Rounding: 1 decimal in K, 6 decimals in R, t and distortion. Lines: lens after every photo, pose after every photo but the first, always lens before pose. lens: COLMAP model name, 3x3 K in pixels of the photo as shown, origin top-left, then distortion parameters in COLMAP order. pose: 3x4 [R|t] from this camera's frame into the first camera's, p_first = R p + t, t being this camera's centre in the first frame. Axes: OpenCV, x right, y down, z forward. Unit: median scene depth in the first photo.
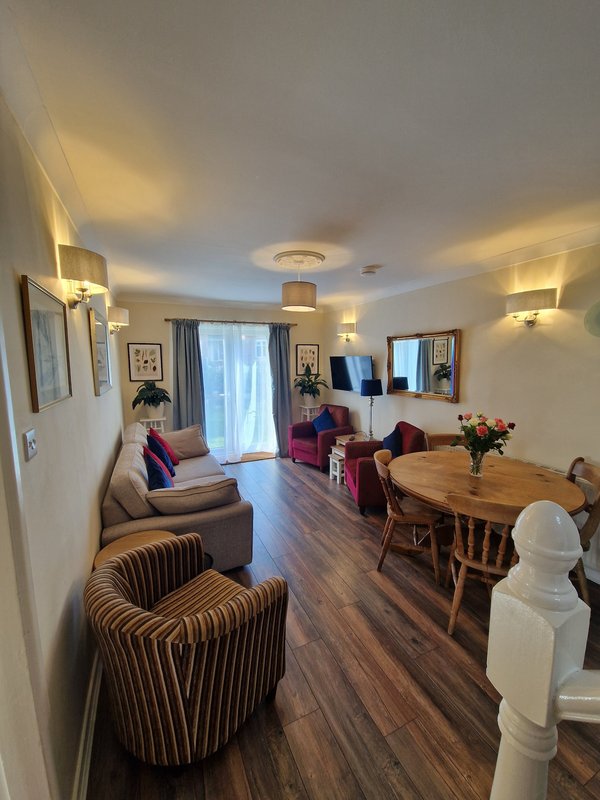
lens RADIAL K [[325.3, 0, 300.0], [0, 325.3, 400.0], [0, 0, 1]] dist [0.000338, 0.000067]
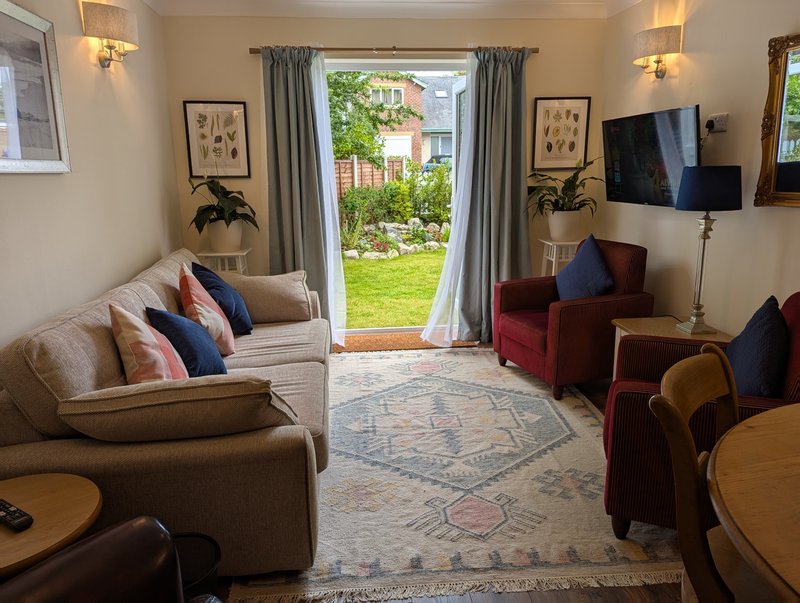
lens RADIAL K [[565.6, 0, 400.0], [0, 565.6, 301.5], [0, 0, 1]] dist [-0.000562, 0.004395]
pose [[0.932458, 0.067990, -0.354823, 0.125346], [-0.040584, 0.995628, 0.084126, 0.049692], [0.358991, -0.064044, 0.931141, 0.253409]]
